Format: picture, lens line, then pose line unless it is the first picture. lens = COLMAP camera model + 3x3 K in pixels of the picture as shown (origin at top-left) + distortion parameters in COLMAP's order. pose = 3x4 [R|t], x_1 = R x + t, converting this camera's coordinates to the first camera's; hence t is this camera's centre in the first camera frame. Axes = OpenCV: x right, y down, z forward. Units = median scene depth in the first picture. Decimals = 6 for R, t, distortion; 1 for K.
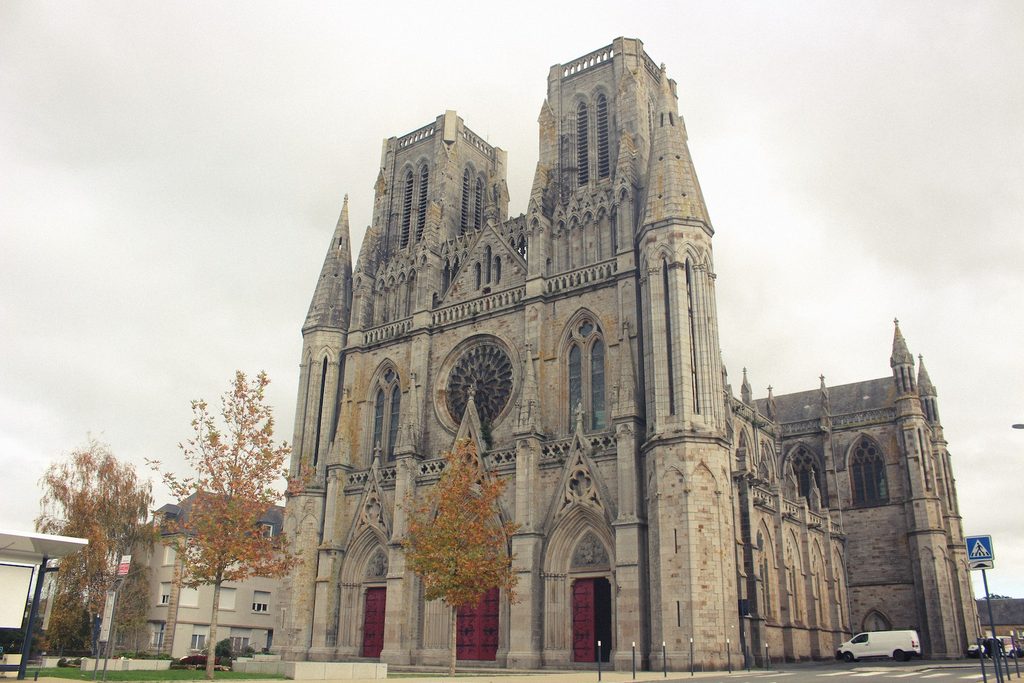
lens RADIAL K [[832.8, 0, 512.0], [0, 832.8, 341.5], [0, 0, 1]] dist [-0.111009, 0.000812]
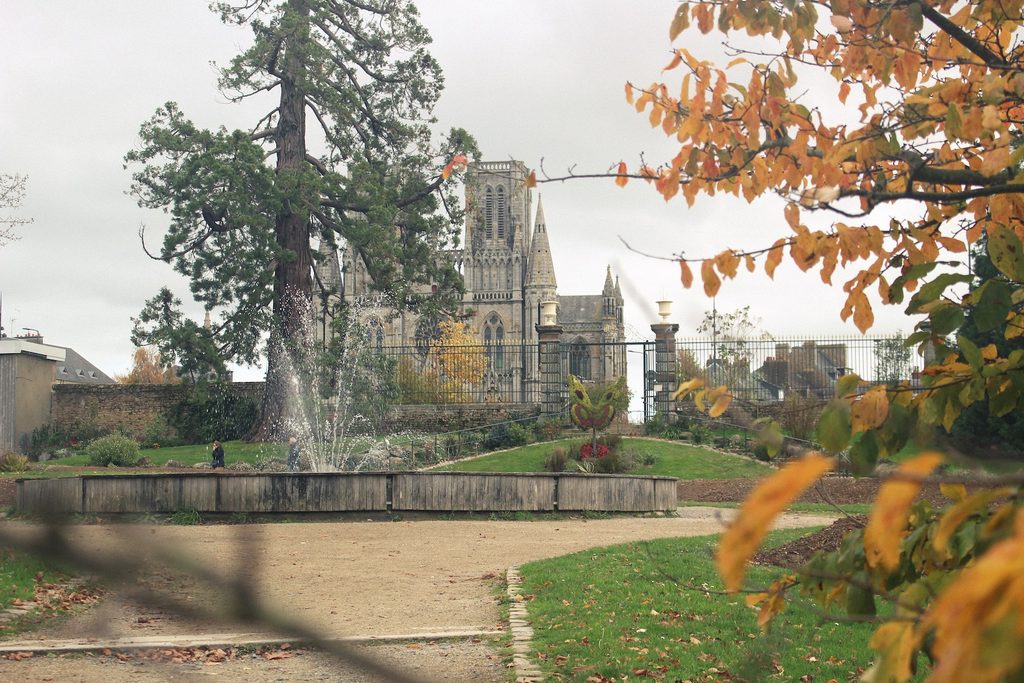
lens RADIAL K [[2561.6, 0, 512.0], [0, 2561.6, 341.5], [0, 0, 1]] dist [0.021149, 0.251413]
pose [[0.884029, 0.010348, 0.467317, -2.982875], [-0.146088, 0.955790, 0.255192, -1.670068], [-0.444017, -0.293867, 0.846458, -4.687481]]
